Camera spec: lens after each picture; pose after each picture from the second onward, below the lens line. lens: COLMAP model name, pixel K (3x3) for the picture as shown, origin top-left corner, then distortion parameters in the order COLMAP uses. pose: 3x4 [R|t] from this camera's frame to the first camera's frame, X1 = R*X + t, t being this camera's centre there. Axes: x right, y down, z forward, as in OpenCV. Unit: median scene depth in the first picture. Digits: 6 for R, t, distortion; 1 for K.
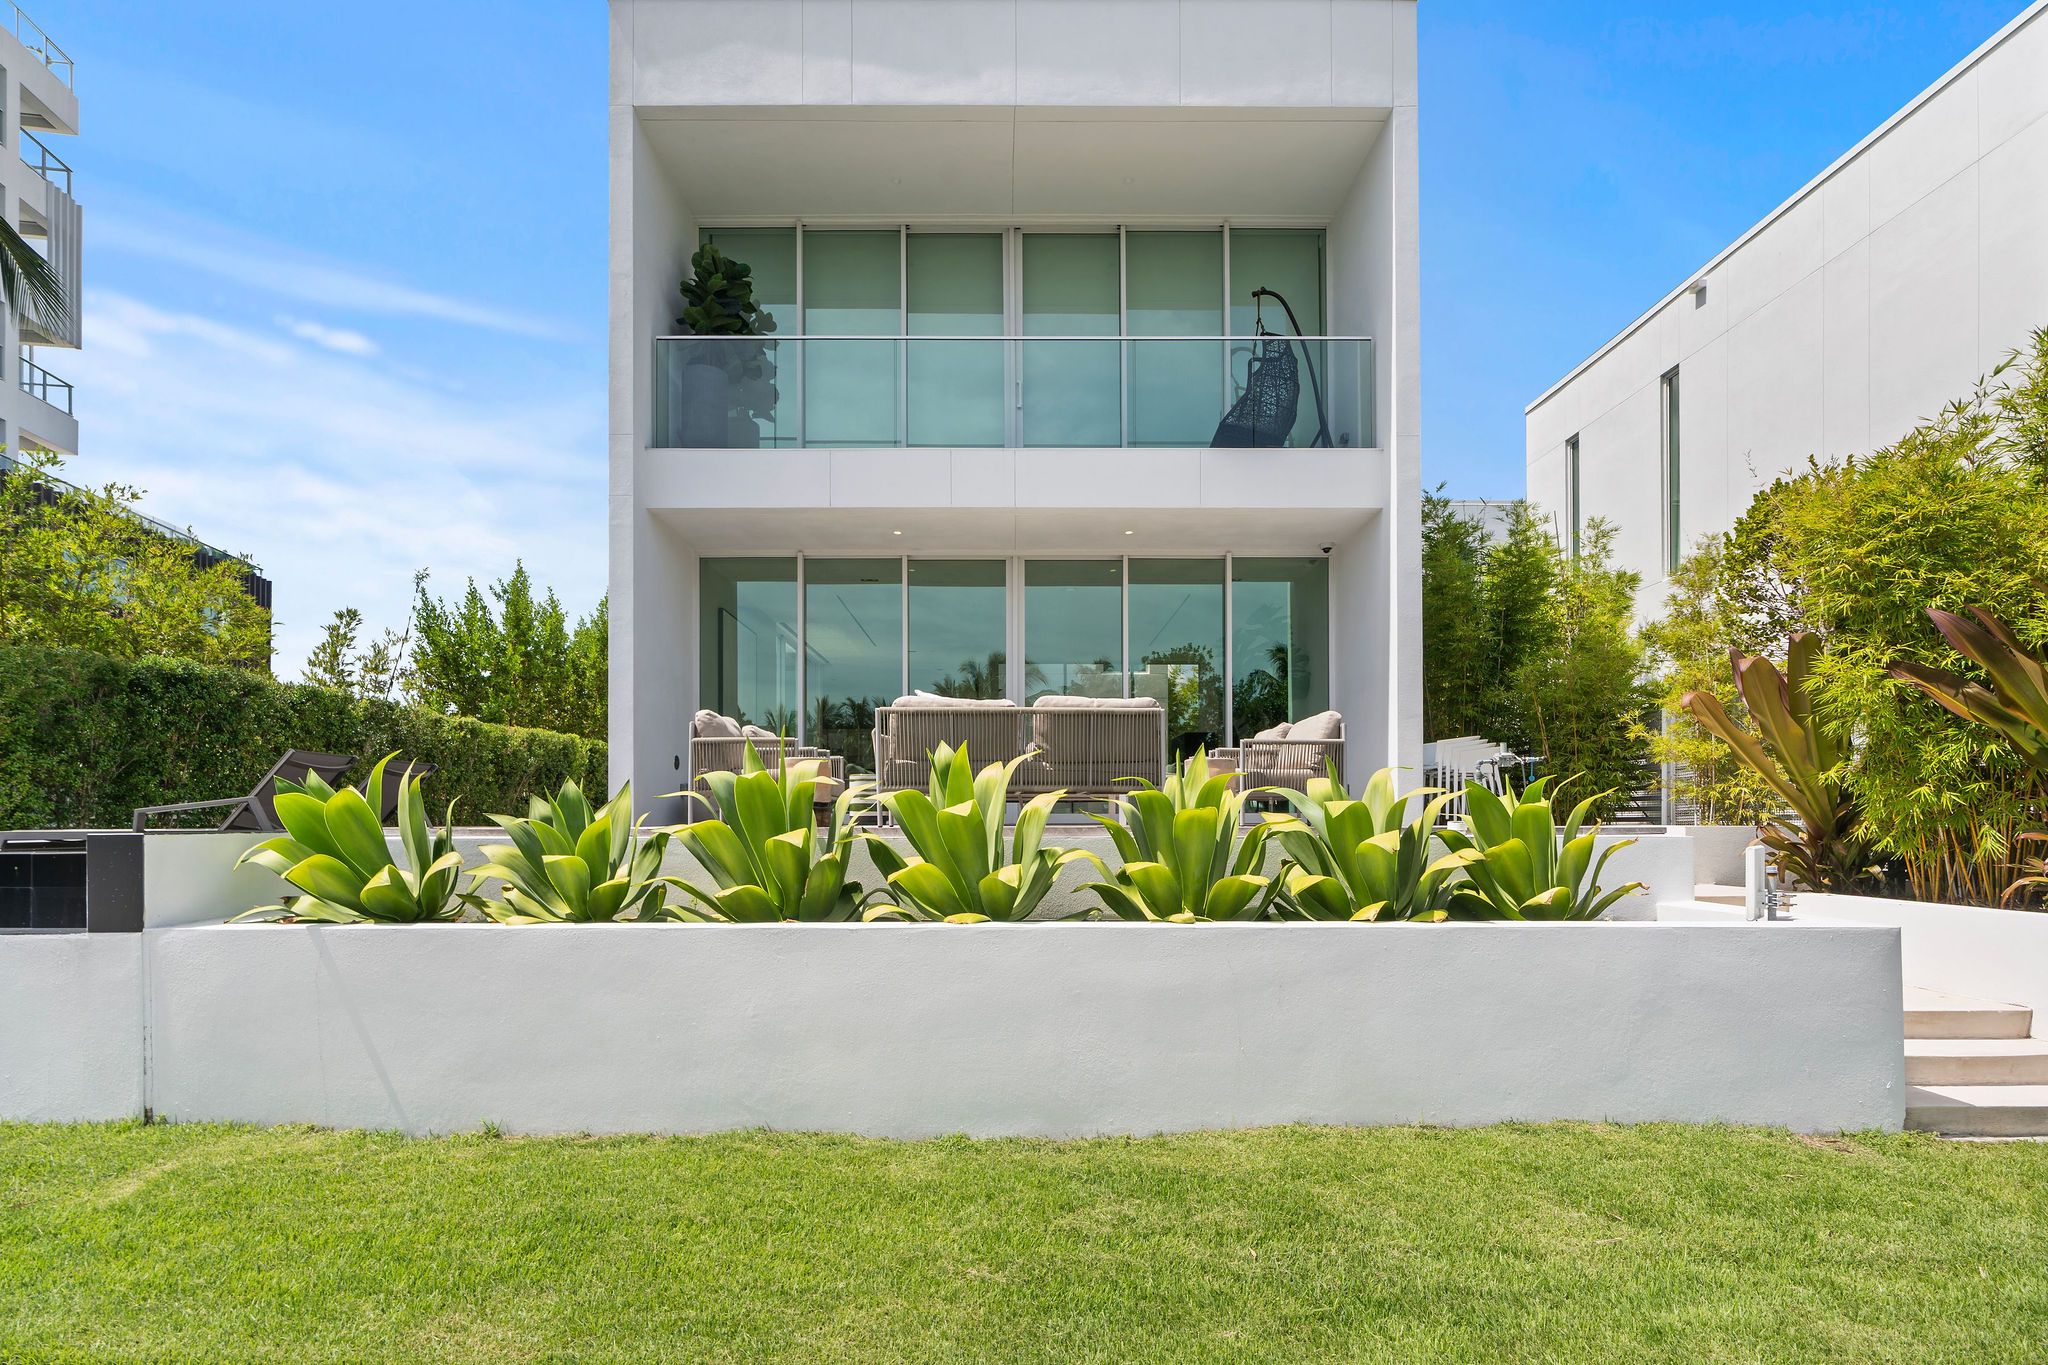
lens RADIAL K [[978.1, 0, 1046.0], [0, 978.1, 814.0], [0, 0, 1]] dist [-0.016550, 0.001718]
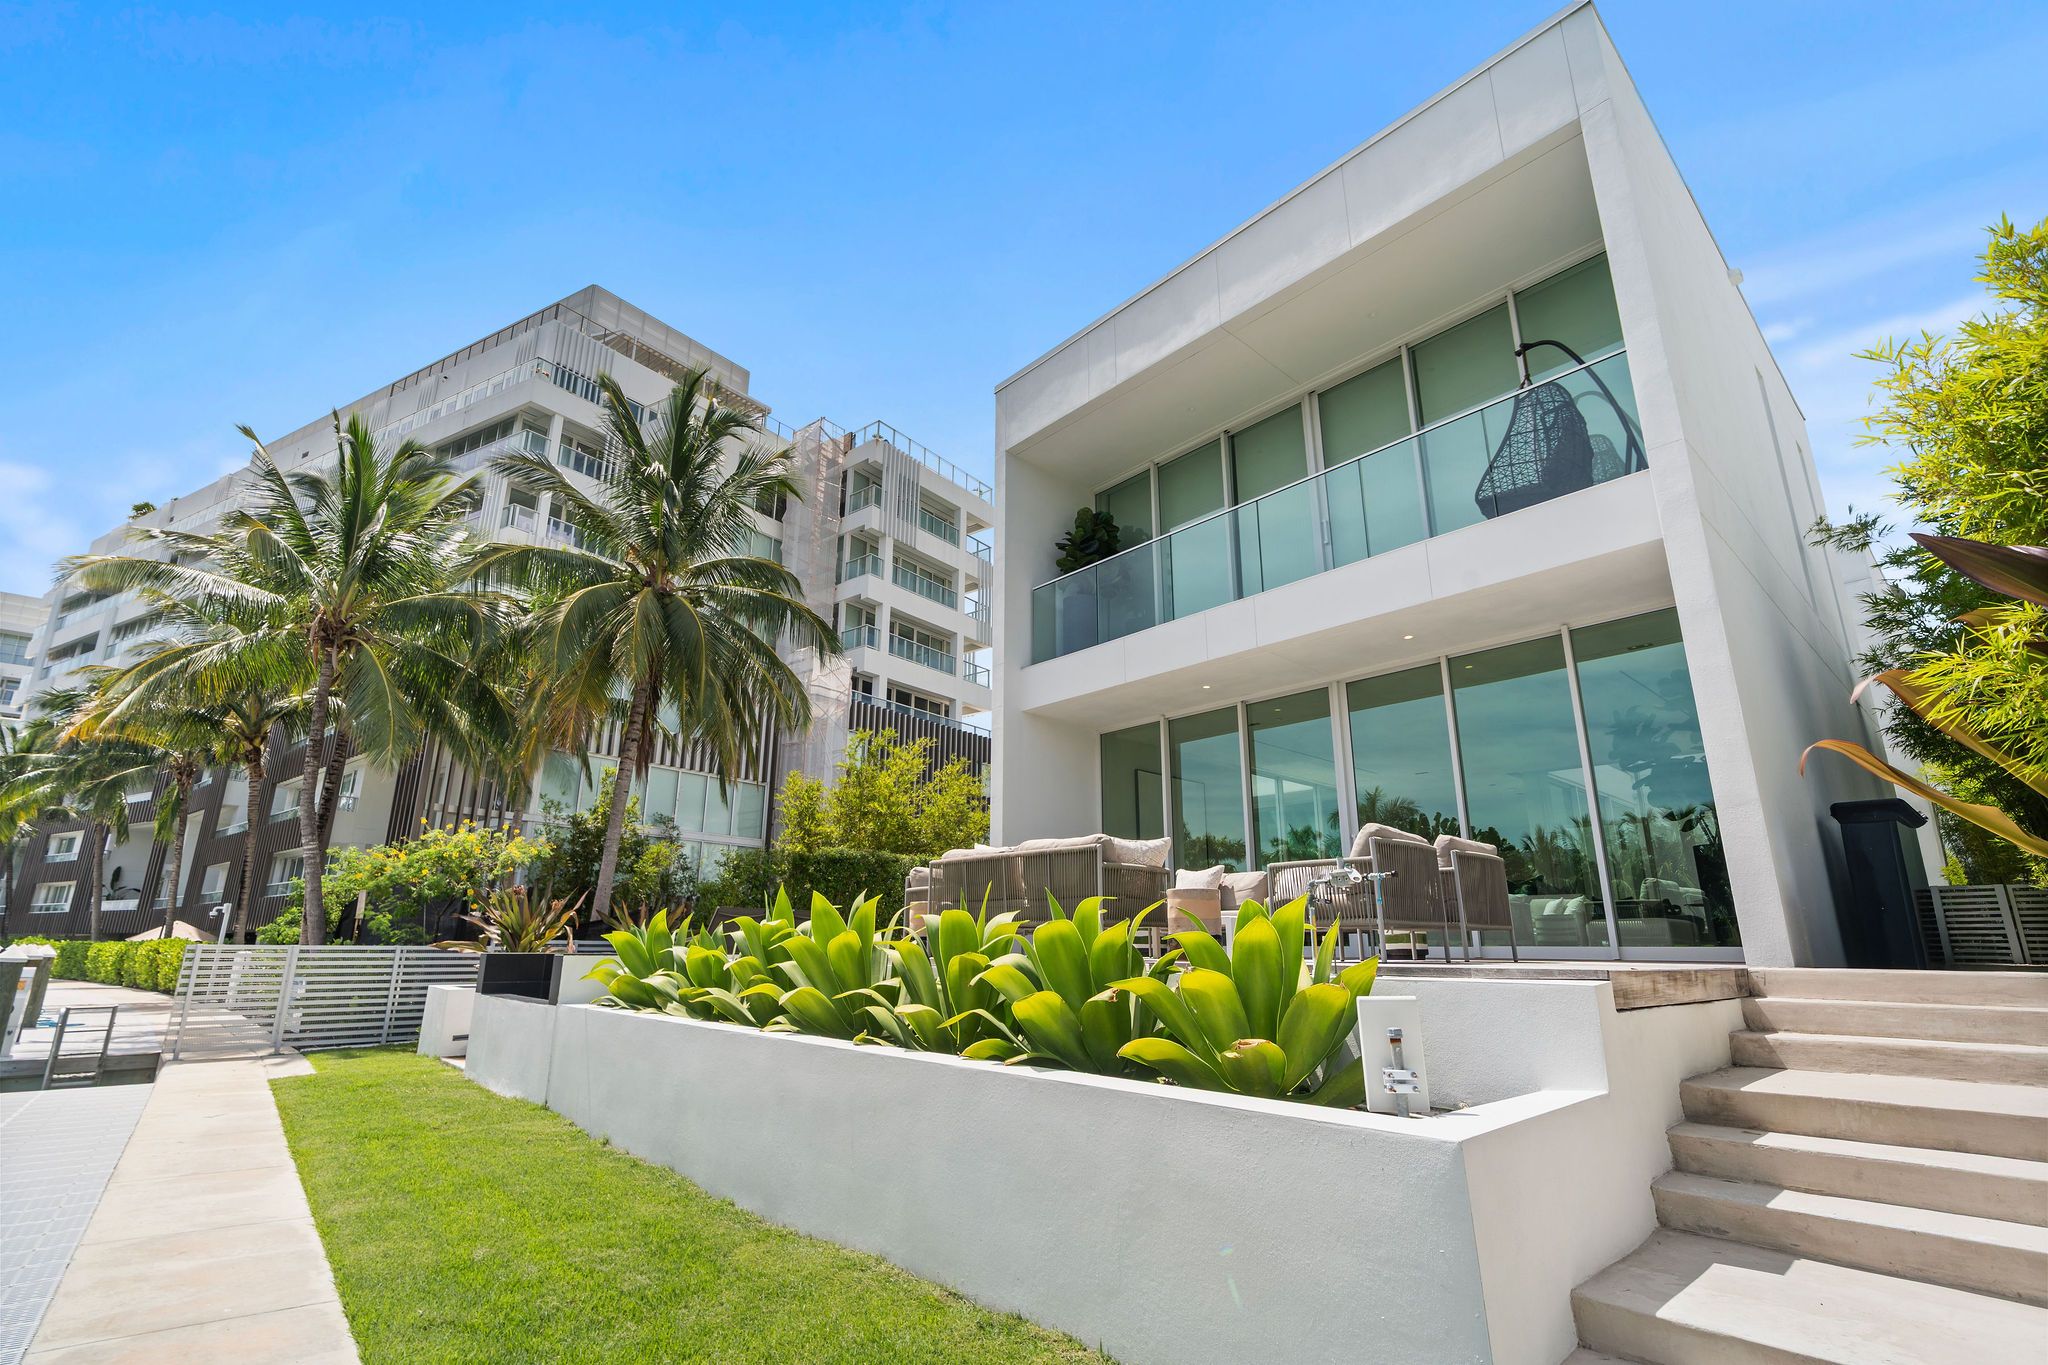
lens RADIAL K [[933.8, 0, 1022.4], [0, 933.8, 691.6], [0, 0, 1]] dist [-0.014282, 0.004028]
pose [[0.657165, -0.196706, -0.727627, 0.479749], [-0.001904, 0.964910, -0.262573, -0.000674], [0.753744, 0.173939, 0.633731, 0.154572]]
